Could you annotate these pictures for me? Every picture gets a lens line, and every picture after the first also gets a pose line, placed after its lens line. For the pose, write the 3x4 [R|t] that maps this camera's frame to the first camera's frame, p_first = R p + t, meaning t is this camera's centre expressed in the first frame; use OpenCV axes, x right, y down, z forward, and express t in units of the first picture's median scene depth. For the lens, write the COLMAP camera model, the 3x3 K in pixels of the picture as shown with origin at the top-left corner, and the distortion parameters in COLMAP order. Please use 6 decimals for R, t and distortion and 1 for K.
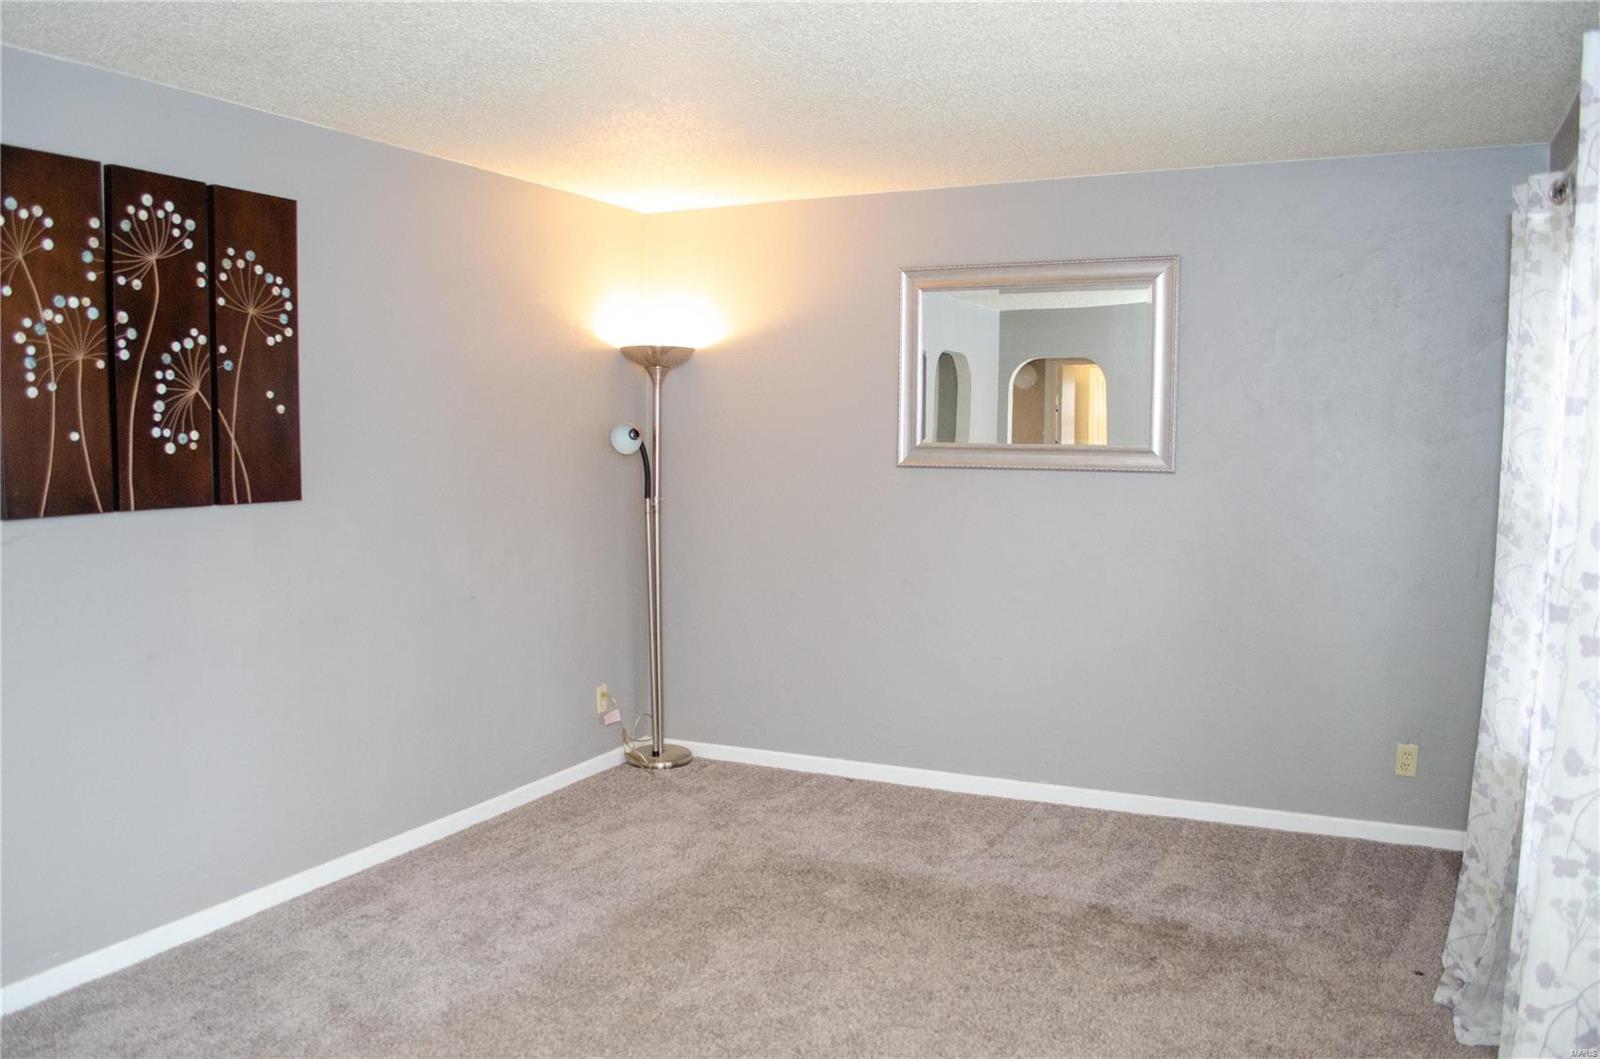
lens RADIAL K [[1262.8, 0, 805.1], [0, 1262.8, 522.1], [0, 0, 1]] dist [-0.071113, -0.003524]
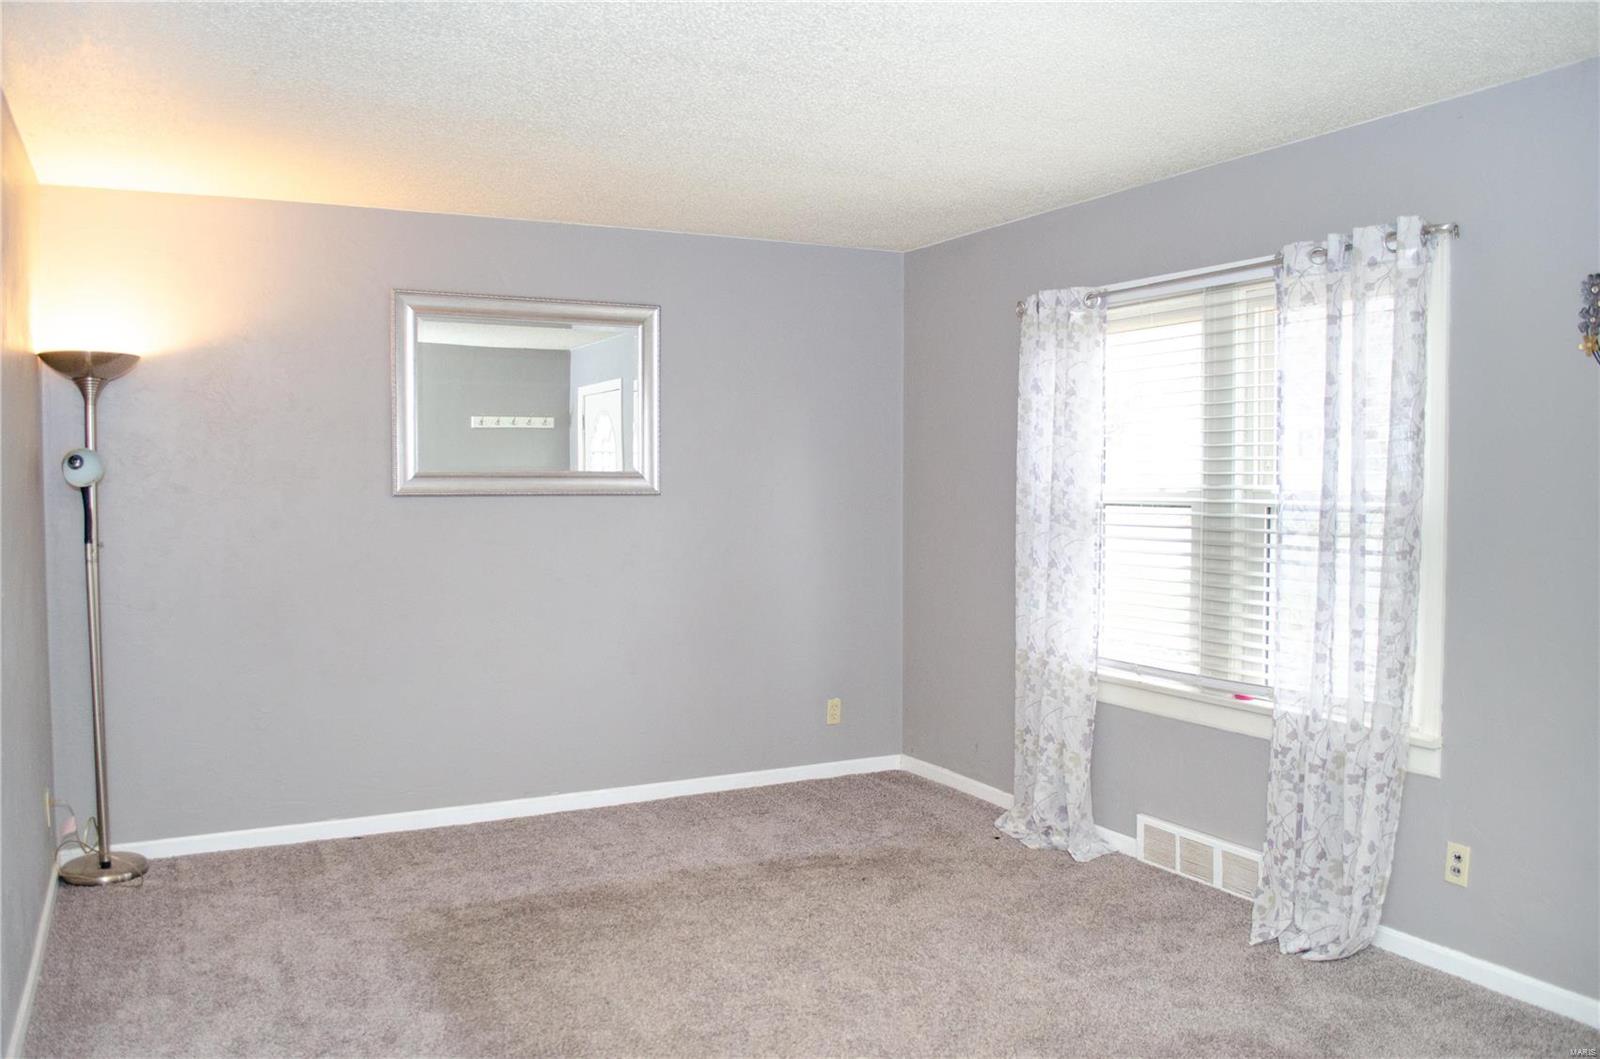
lens RADIAL K [[1262.8, 0, 811.3], [0, 1262.8, 534.1], [0, 0, 1]] dist [-0.071113, -0.003524]
pose [[0.598804, -0.039472, 0.799922, -0.563564], [0.061588, 0.998097, 0.003148, 0.001341], [-0.798524, 0.047381, 0.600095, 0.211999]]
